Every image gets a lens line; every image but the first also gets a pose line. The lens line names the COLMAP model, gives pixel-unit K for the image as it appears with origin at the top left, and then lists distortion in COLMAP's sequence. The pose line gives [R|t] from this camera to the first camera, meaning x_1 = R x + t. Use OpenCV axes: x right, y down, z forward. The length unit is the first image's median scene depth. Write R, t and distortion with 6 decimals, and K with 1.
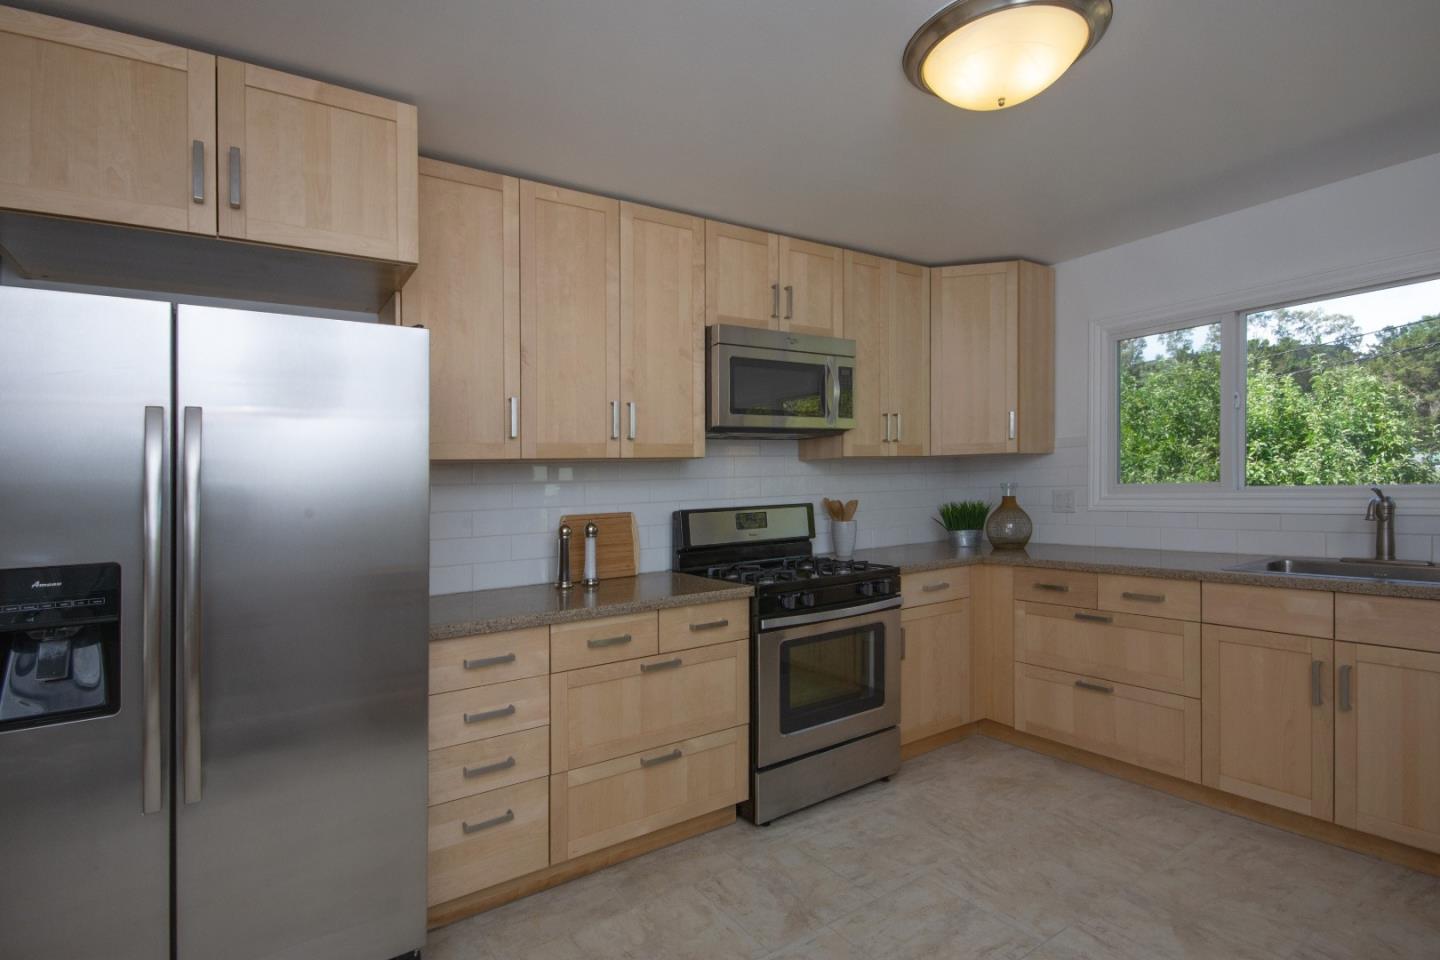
lens RADIAL K [[684.6, 0, 720.0], [0, 684.6, 480.0], [0, 0, 1]] dist [-0.000207, 0.000172]
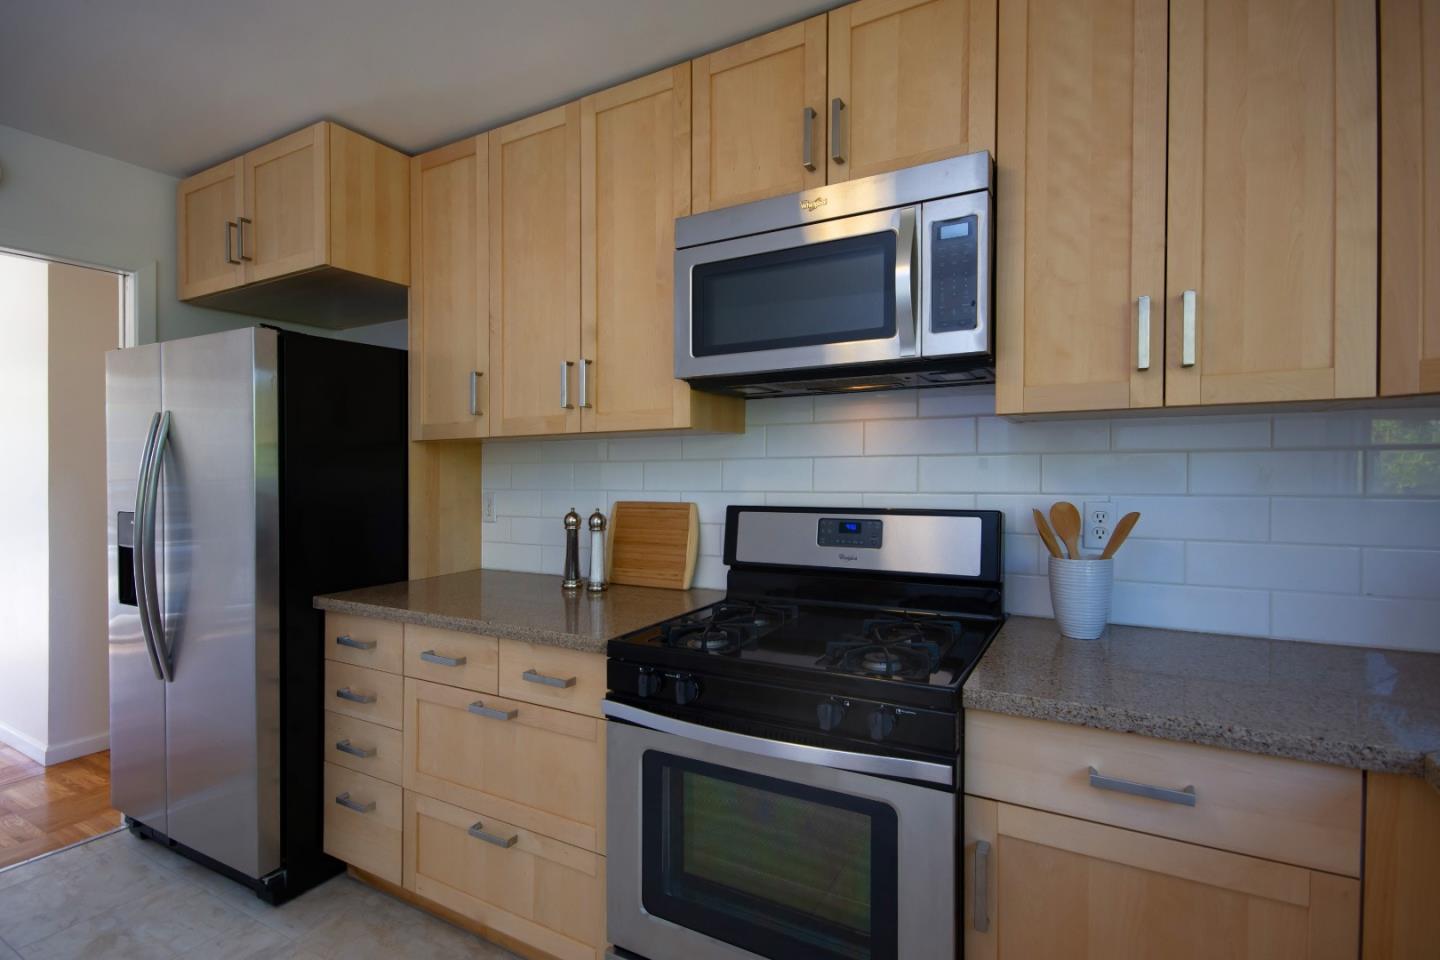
lens RADIAL K [[696.9, 0, 719.6], [0, 696.9, 447.1], [0, 0, 1]] dist [0.002702, 0.000412]
pose [[0.456314, 0.000143, -0.889819, 0.579039], [0.003168, 0.999993, 0.001786, -0.015608], [0.889813, -0.003634, 0.456311, 0.718537]]
